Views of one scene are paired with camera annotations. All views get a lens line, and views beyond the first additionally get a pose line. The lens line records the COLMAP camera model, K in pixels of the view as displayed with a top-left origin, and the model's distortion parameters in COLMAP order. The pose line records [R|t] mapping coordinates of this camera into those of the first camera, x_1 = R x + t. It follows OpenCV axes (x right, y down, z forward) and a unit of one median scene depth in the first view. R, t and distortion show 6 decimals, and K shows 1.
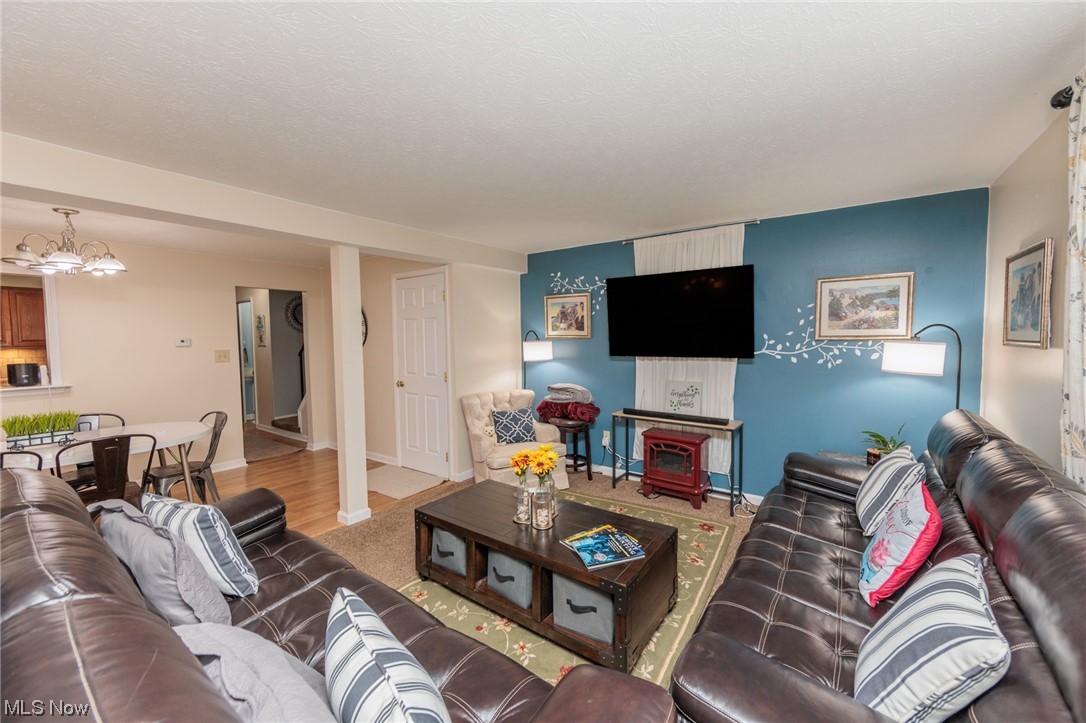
lens RADIAL K [[425.0, 0, 545.2], [0, 425.0, 355.6], [0, 0, 1]] dist [-0.000934, -0.000609]
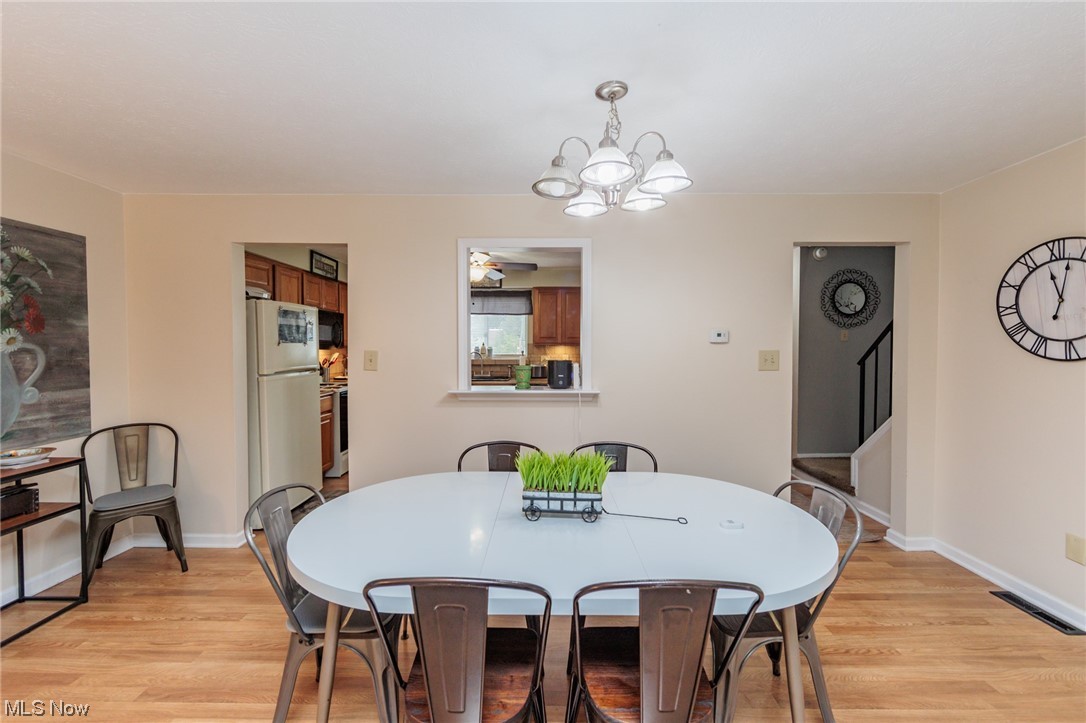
lens RADIAL K [[425.0, 0, 545.2], [0, 425.0, 361.3], [0, 0, 1]] dist [-0.000934, -0.000609]
pose [[0.575480, 0.041118, -0.816781, -0.699177], [-0.043592, 0.998858, 0.019571, 0.006597], [0.816653, 0.024342, 0.576615, 0.608684]]
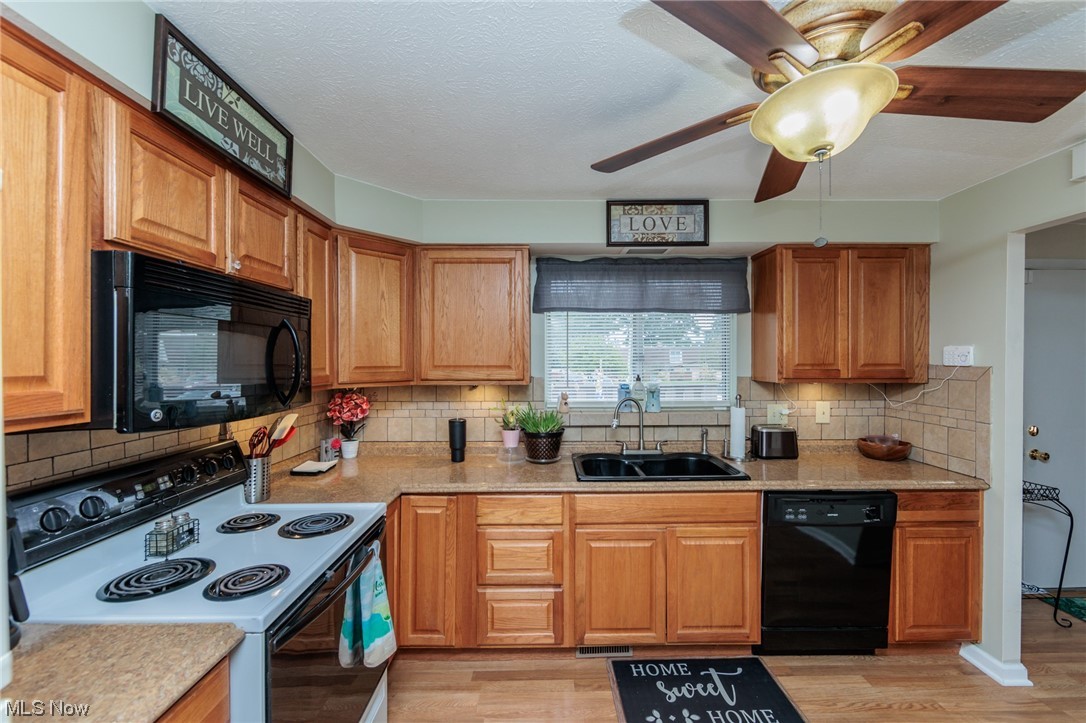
lens RADIAL K [[425.0, 0, 551.0], [0, 425.0, 360.3], [0, 0, 1]] dist [-0.000934, -0.000609]
pose [[0.585968, 0.006722, -0.810306, -1.905080], [-0.039887, 0.998993, -0.020556, -0.035041], [0.809352, 0.044366, 0.585646, 0.856834]]
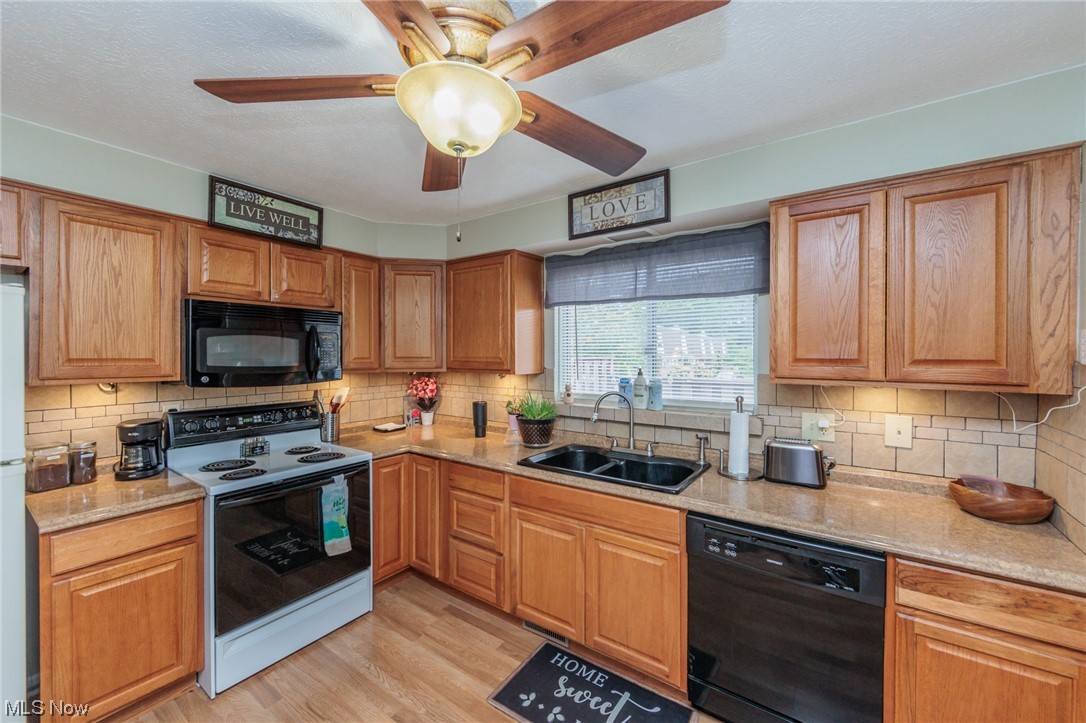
lens RADIAL K [[425.0, 0, 539.0], [0, 425.0, 355.2], [0, 0, 1]] dist [-0.000934, -0.000609]
pose [[-0.003506, 0.012606, -0.999914, -1.690421], [-0.047755, 0.998778, 0.012760, -0.057887], [0.998853, 0.047796, -0.002899, 1.336244]]
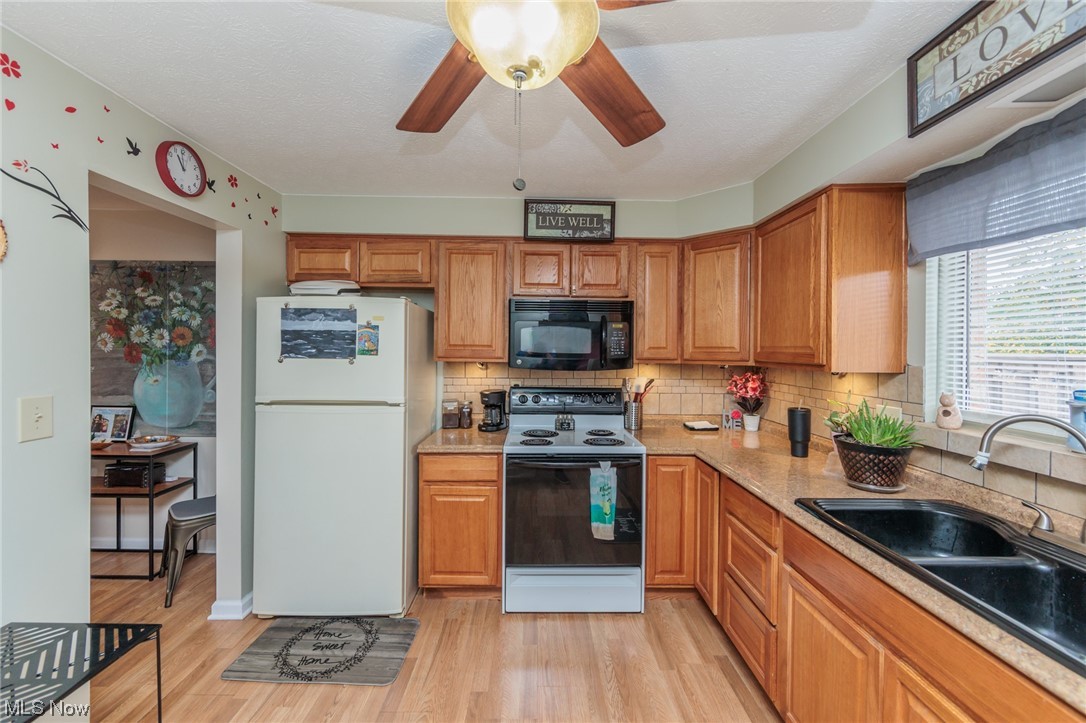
lens RADIAL K [[425.0, 0, 542.1], [0, 425.0, 353.7], [0, 0, 1]] dist [-0.000934, -0.000609]
pose [[-0.810008, 0.006891, -0.586378, -1.900703], [-0.029859, 0.998149, 0.052977, -0.048583], [0.585658, 0.060421, -0.808303, 1.525125]]
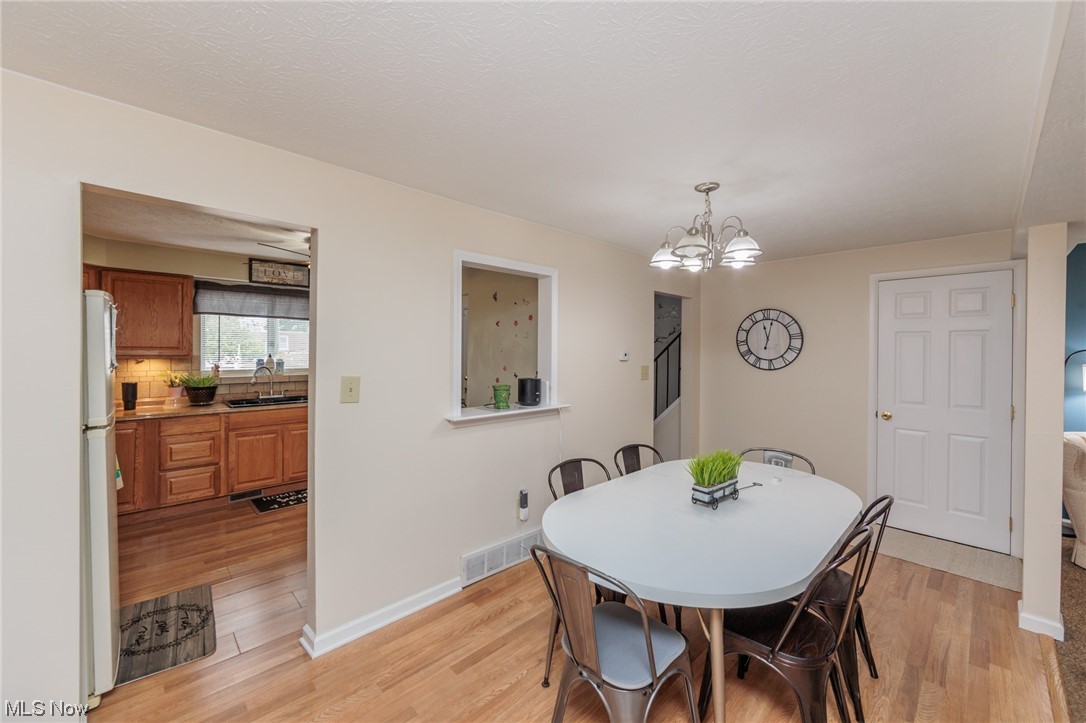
lens RADIAL K [[425.0, 0, 544.9], [0, 425.0, 351.4], [0, 0, 1]] dist [-0.000934, -0.000609]
pose [[0.981706, 0.019072, -0.189445, -1.239196], [-0.026838, 0.998898, -0.038515, -0.005342], [0.188502, 0.042895, 0.981136, 0.194608]]
